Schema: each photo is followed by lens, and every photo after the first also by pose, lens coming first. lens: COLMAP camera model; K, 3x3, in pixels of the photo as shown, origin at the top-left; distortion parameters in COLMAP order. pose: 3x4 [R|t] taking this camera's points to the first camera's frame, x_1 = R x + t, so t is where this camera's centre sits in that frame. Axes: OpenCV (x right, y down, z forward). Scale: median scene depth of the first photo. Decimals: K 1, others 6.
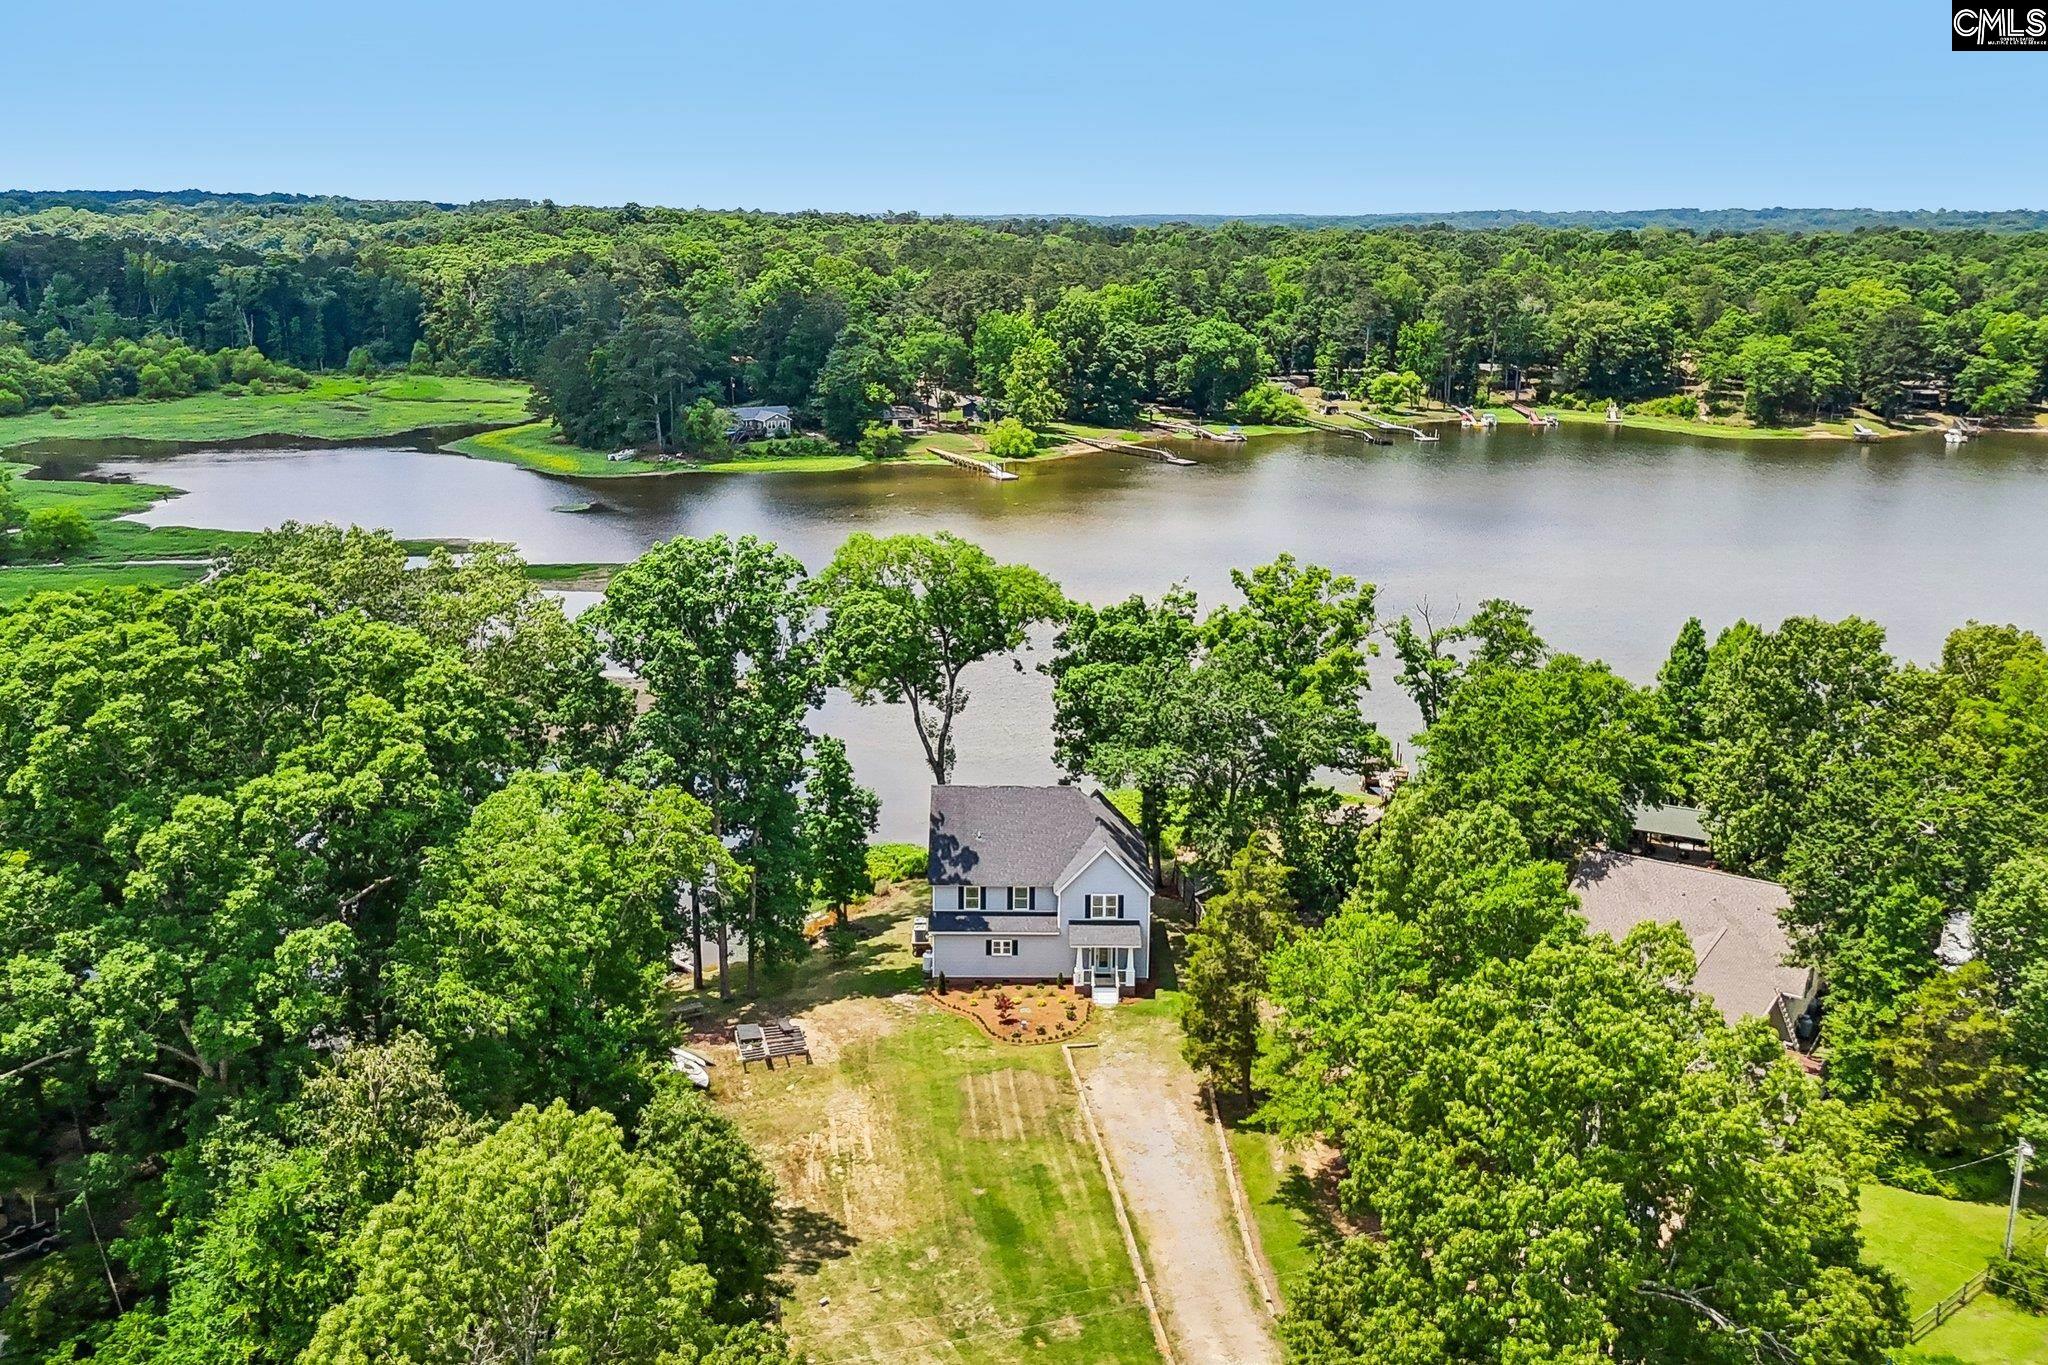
lens RADIAL K [[1733.6, 0, 1046.6], [0, 1733.6, 679.7], [0, 0, 1]] dist [0.075049, -0.120628]
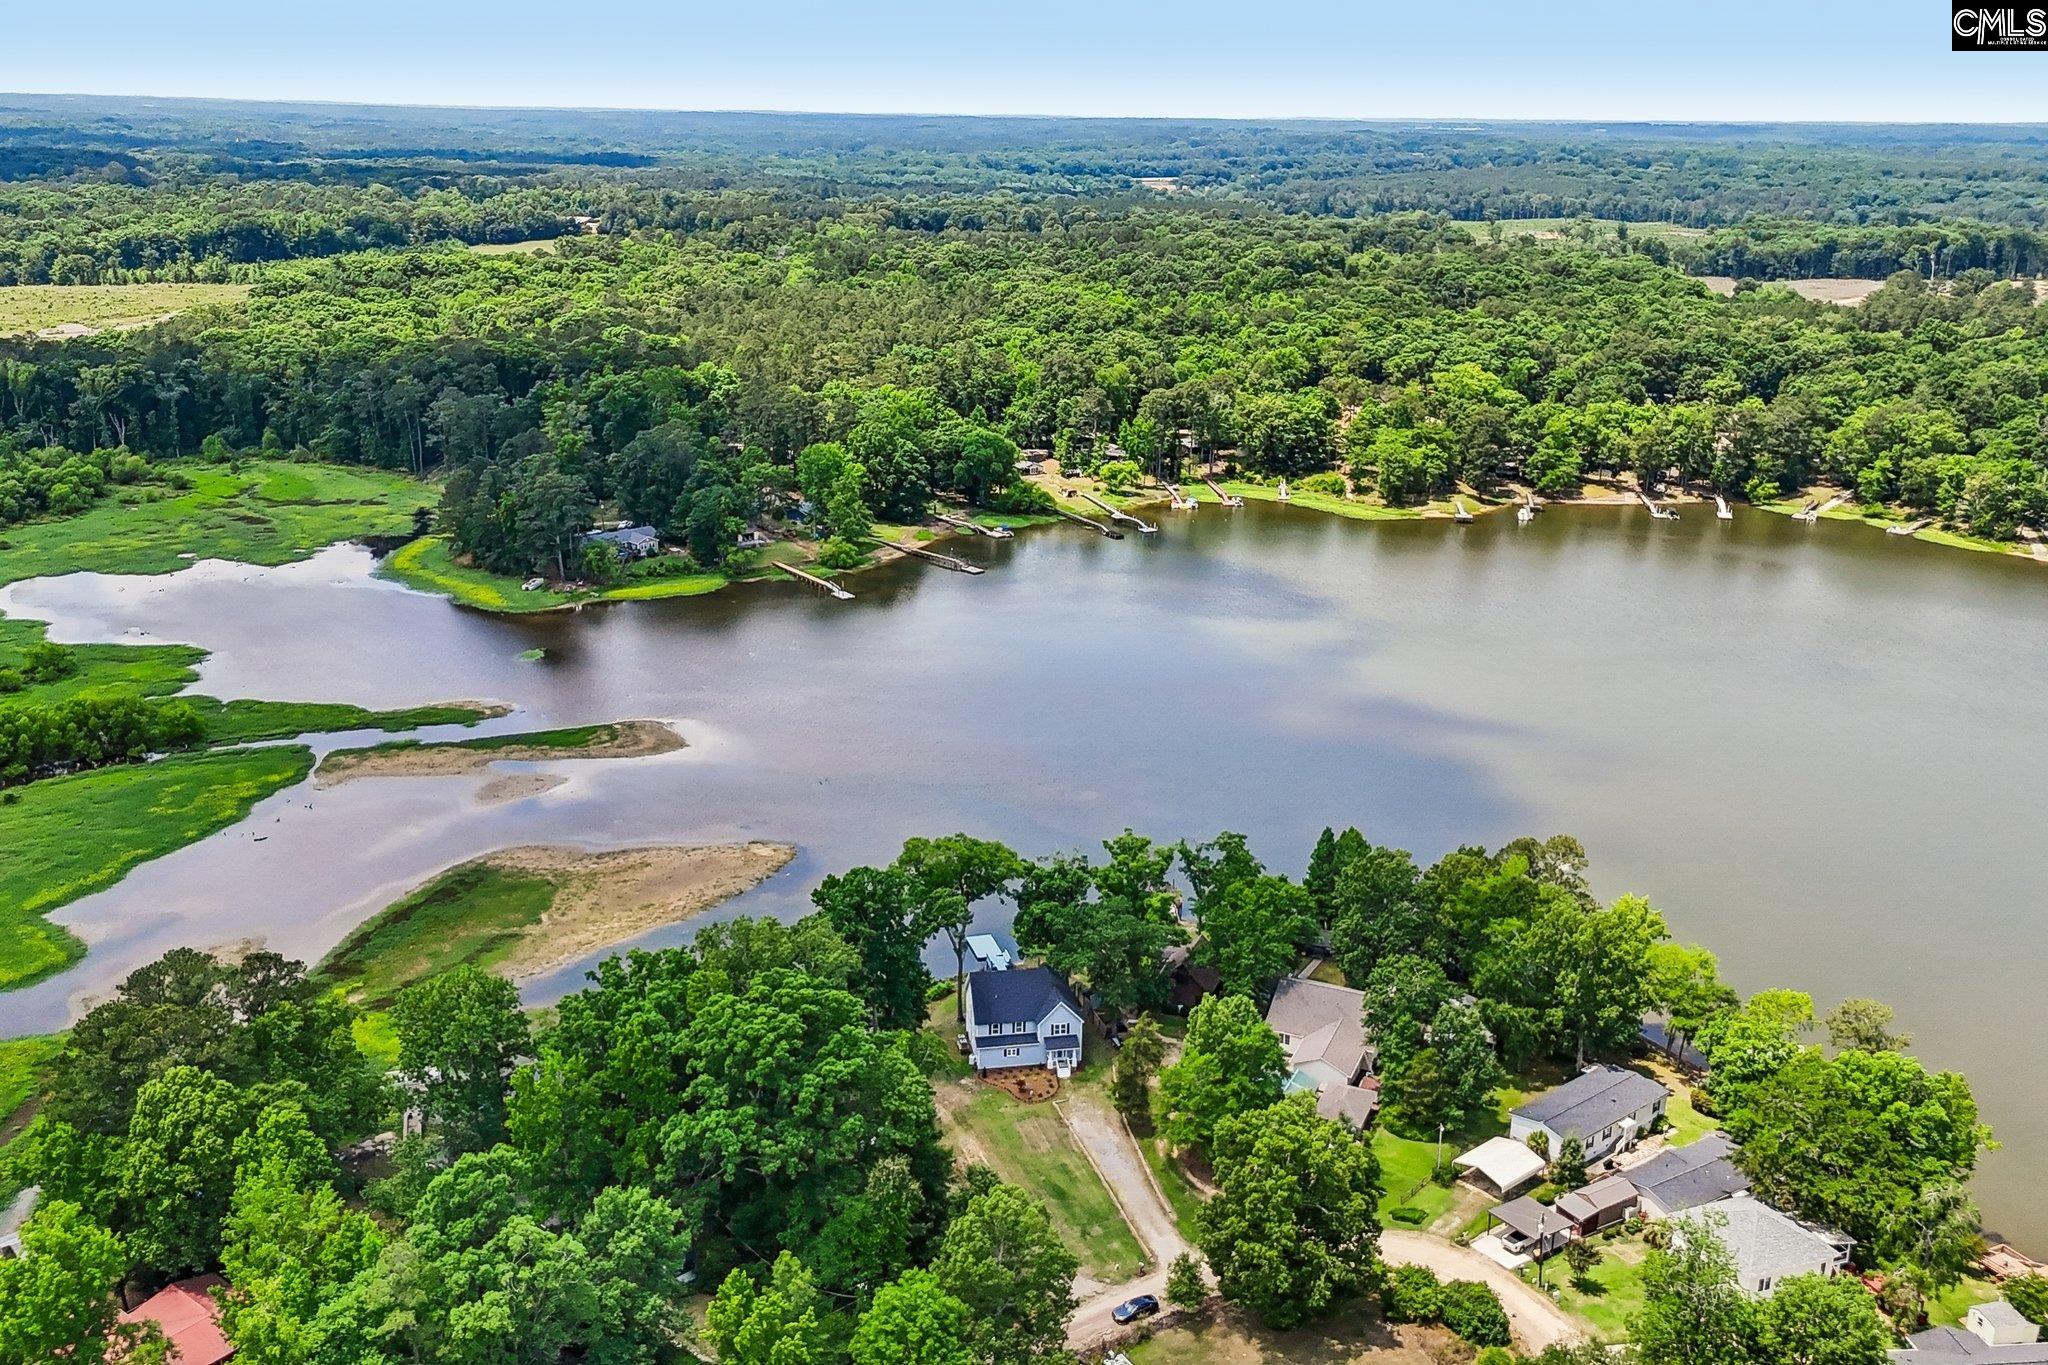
lens RADIAL K [[1733.6, 0, 1046.6], [0, 1733.6, 679.7], [0, 0, 1]] dist [0.075049, -0.120628]
pose [[0.984032, -0.048368, 0.171293, -0.306029], [0.037571, 0.997130, 0.065729, -0.407261], [-0.173981, -0.058244, 0.983025, -0.980370]]
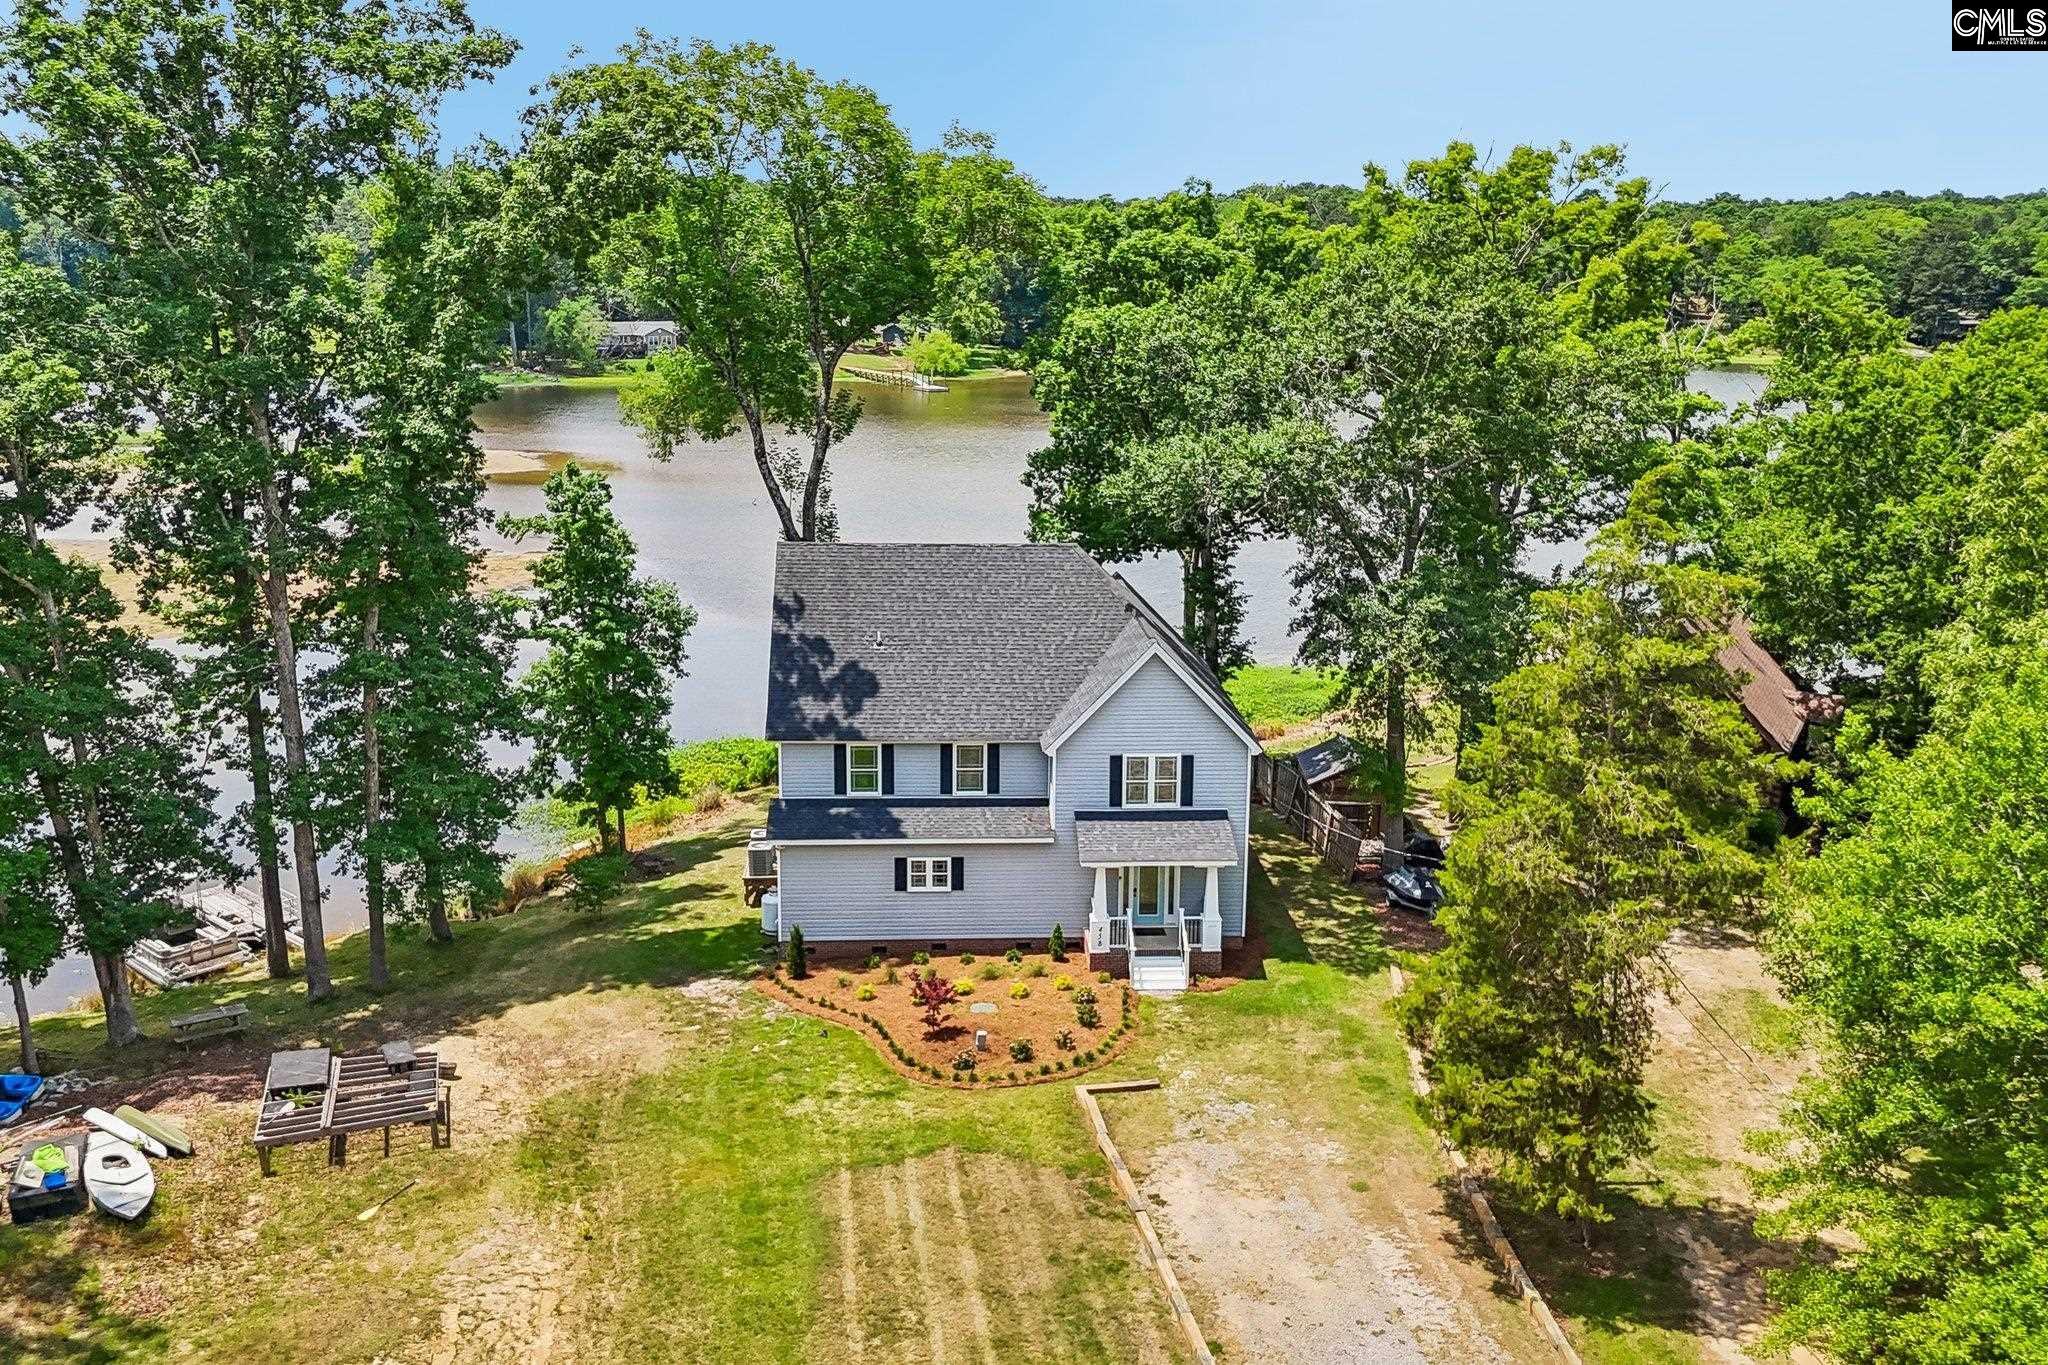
lens RADIAL K [[1733.6, 0, 1046.6], [0, 1733.6, 679.7], [0, 0, 1]] dist [0.075049, -0.120628]
pose [[0.999156, -0.009495, 0.039963, -0.012053], [0.010092, 0.999840, -0.014764, 0.105330], [-0.039817, 0.015155, 0.999092, 0.516117]]
